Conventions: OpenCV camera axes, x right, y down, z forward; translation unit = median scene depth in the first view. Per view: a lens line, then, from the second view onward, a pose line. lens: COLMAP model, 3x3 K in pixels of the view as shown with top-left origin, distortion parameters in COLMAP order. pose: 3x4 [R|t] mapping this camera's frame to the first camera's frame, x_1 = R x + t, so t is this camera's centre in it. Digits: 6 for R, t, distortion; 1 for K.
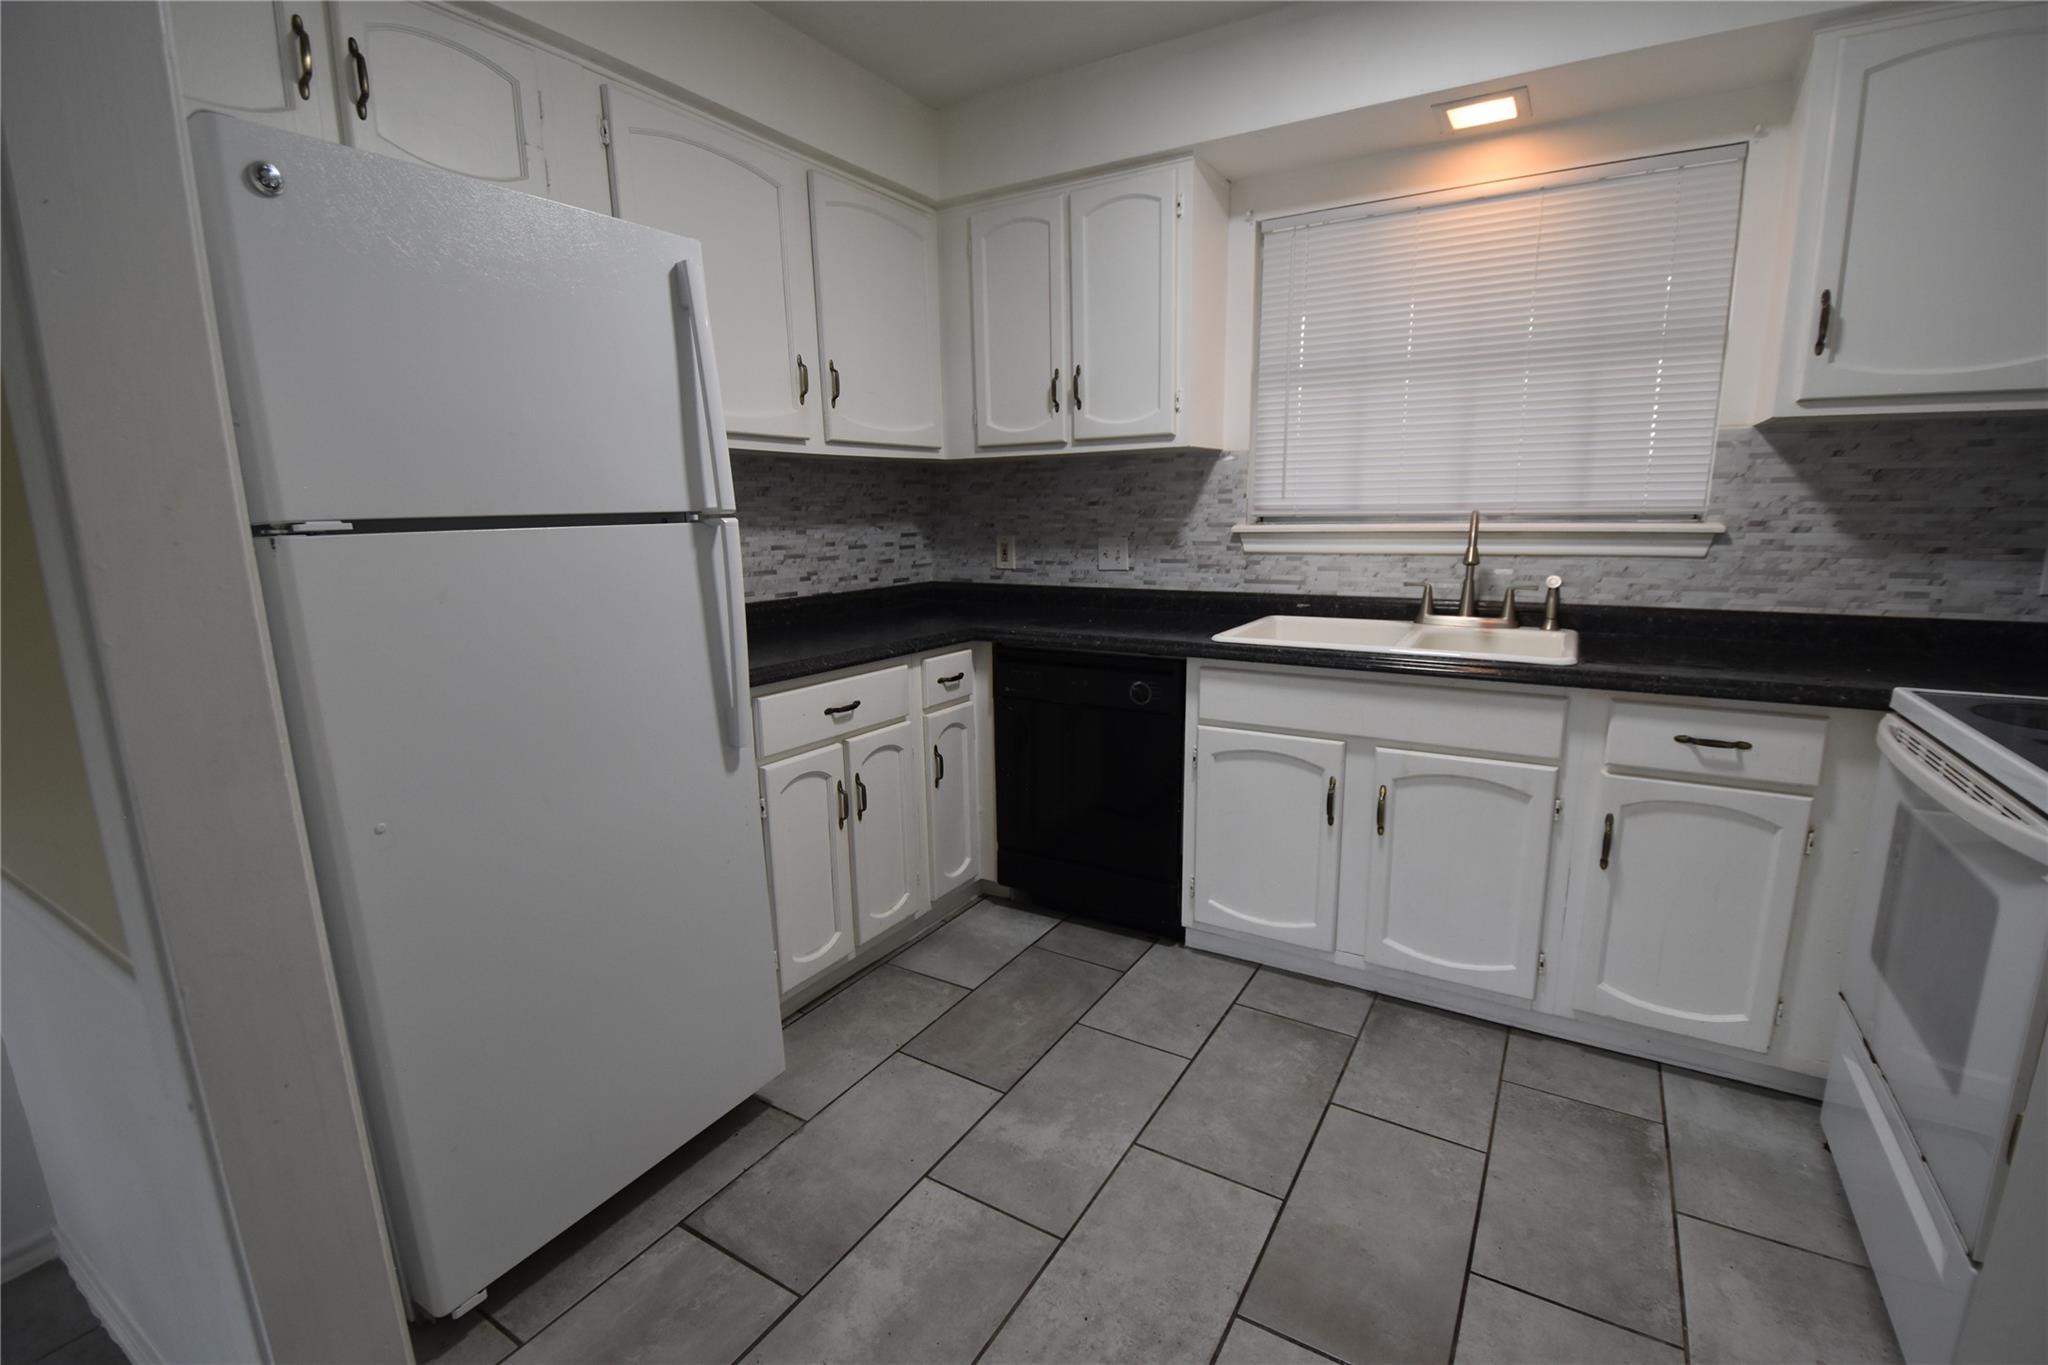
lens RADIAL K [[895.3, 0, 1030.5], [0, 895.3, 698.8], [0, 0, 1]] dist [0.023524, -0.031008]
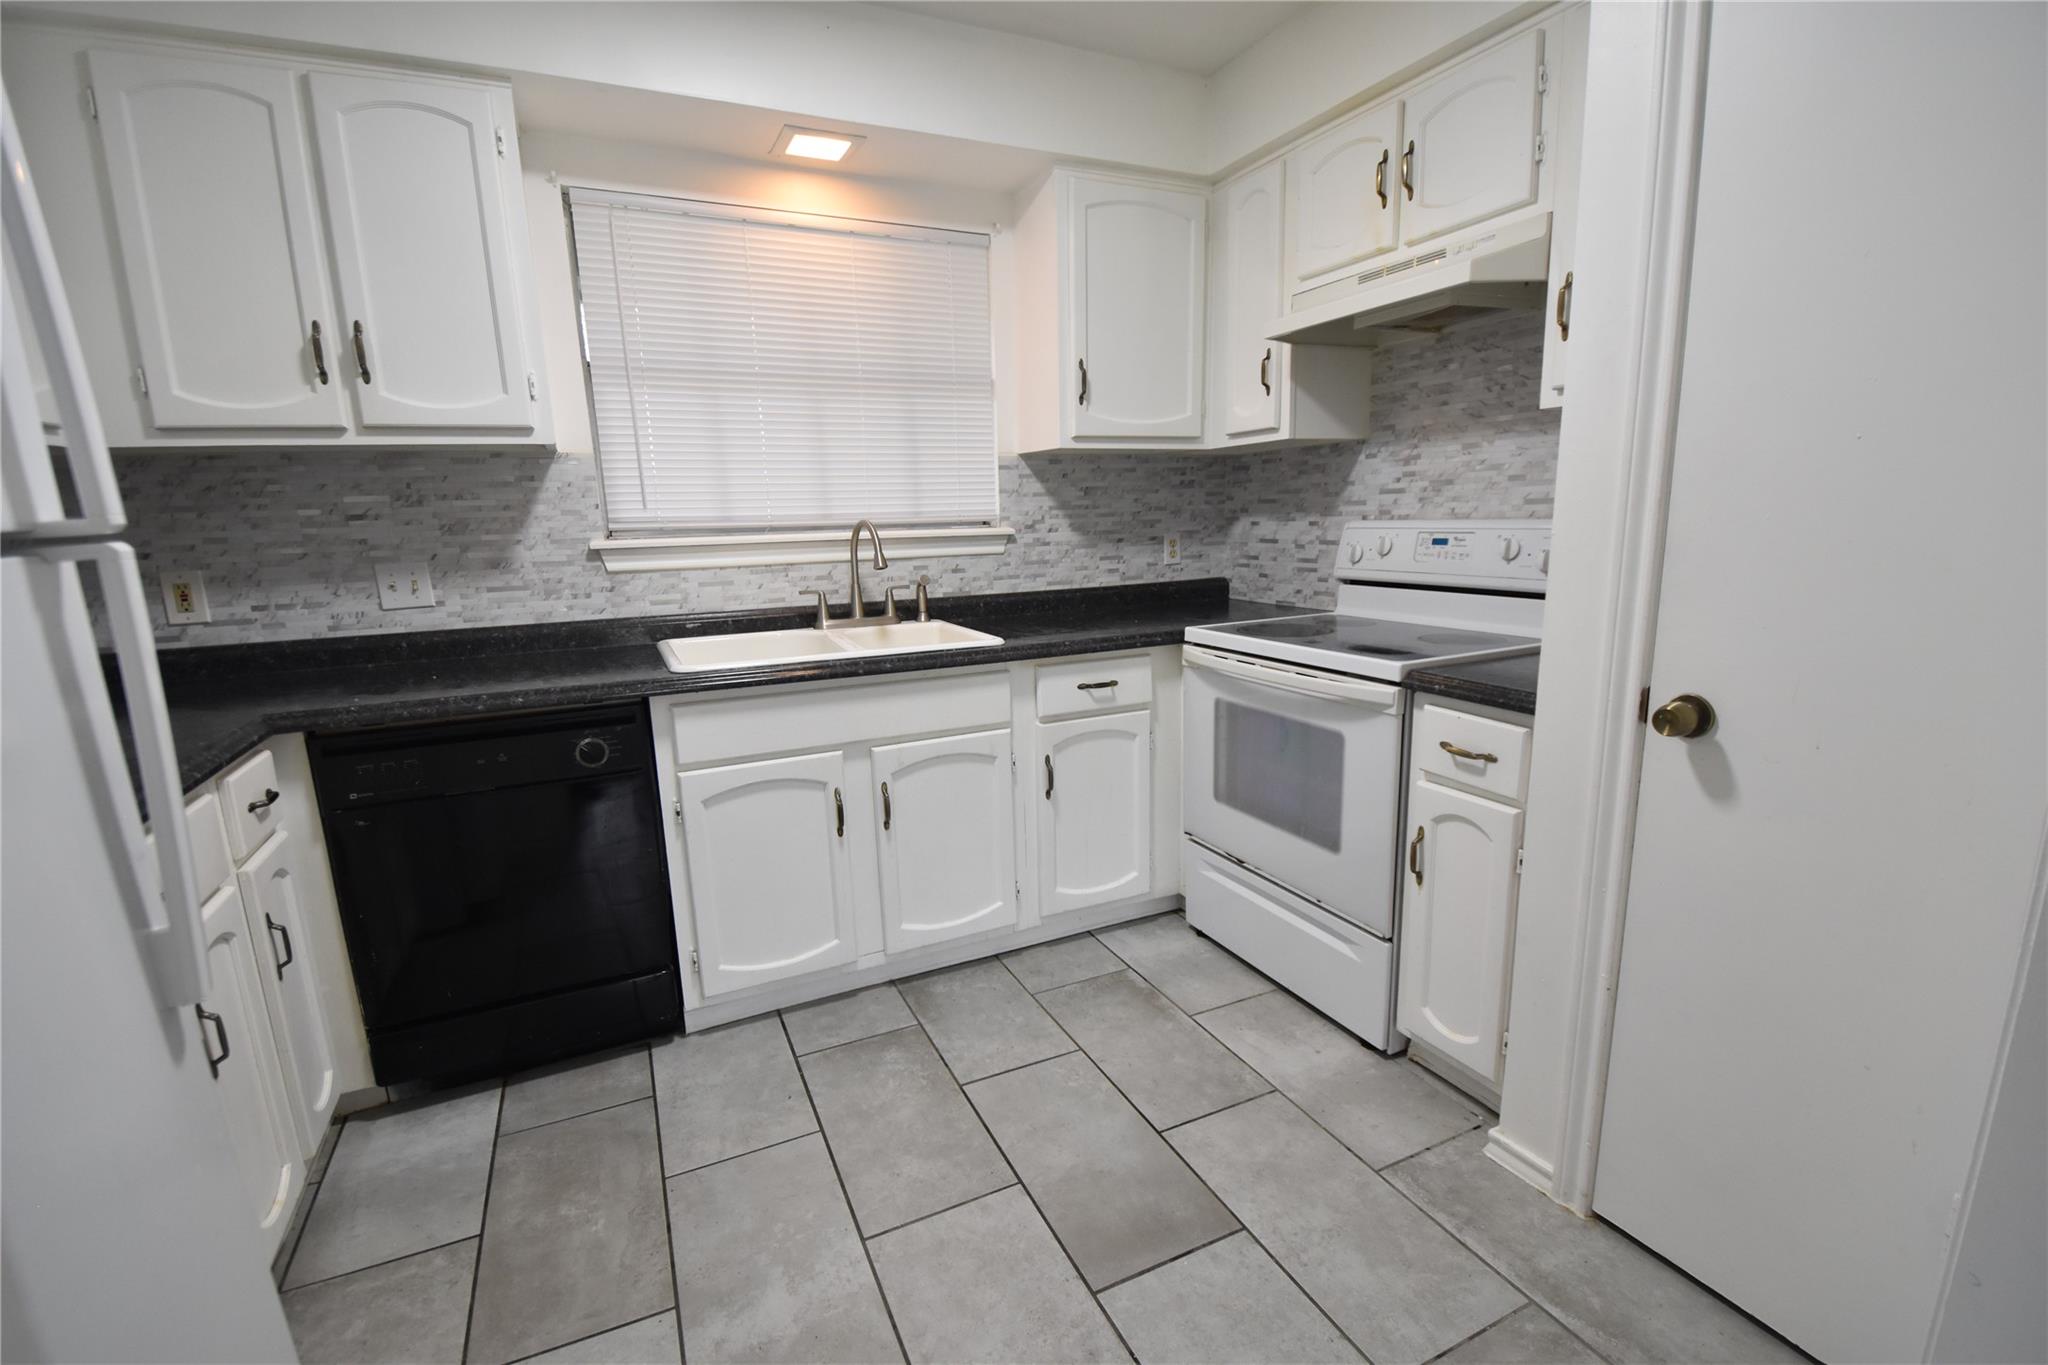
lens RADIAL K [[895.3, 0, 1030.5], [0, 895.3, 698.8], [0, 0, 1]] dist [0.023524, -0.031008]
pose [[0.550416, -0.172306, 0.816917, -0.329217], [0.188349, 0.978874, 0.079562, -0.046641], [-0.813368, 0.110074, 0.571241, 0.244605]]
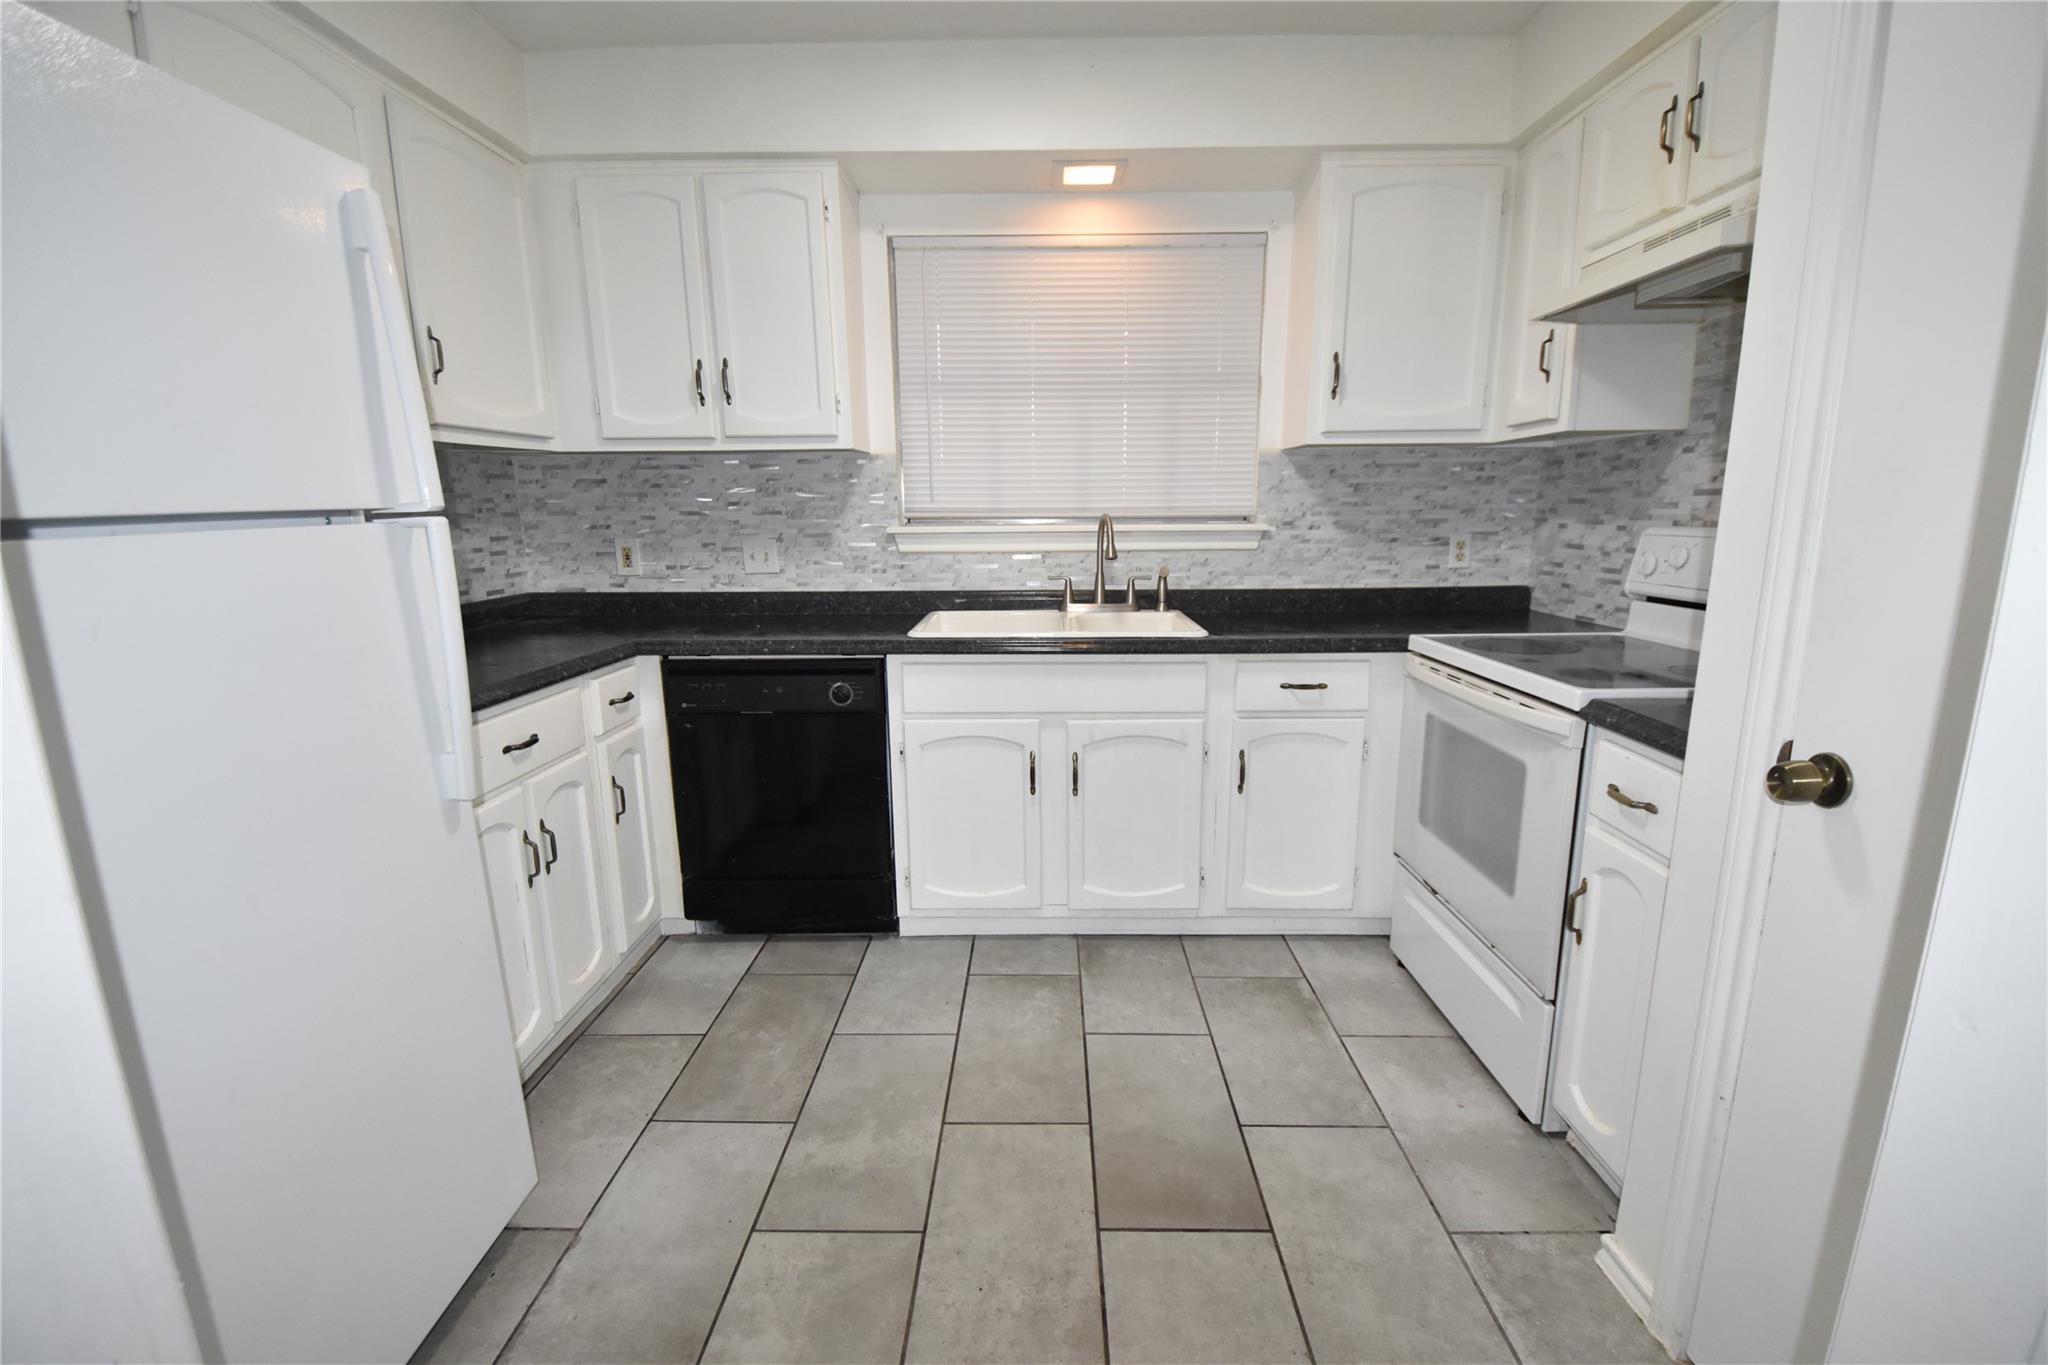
lens RADIAL K [[895.3, 0, 1030.5], [0, 895.3, 698.8], [0, 0, 1]] dist [0.023524, -0.031008]
pose [[0.862579, -0.098023, 0.496336, -0.206891], [0.099874, 0.994737, 0.022883, -0.003379], [-0.495967, 0.029833, 0.867829, 0.031703]]
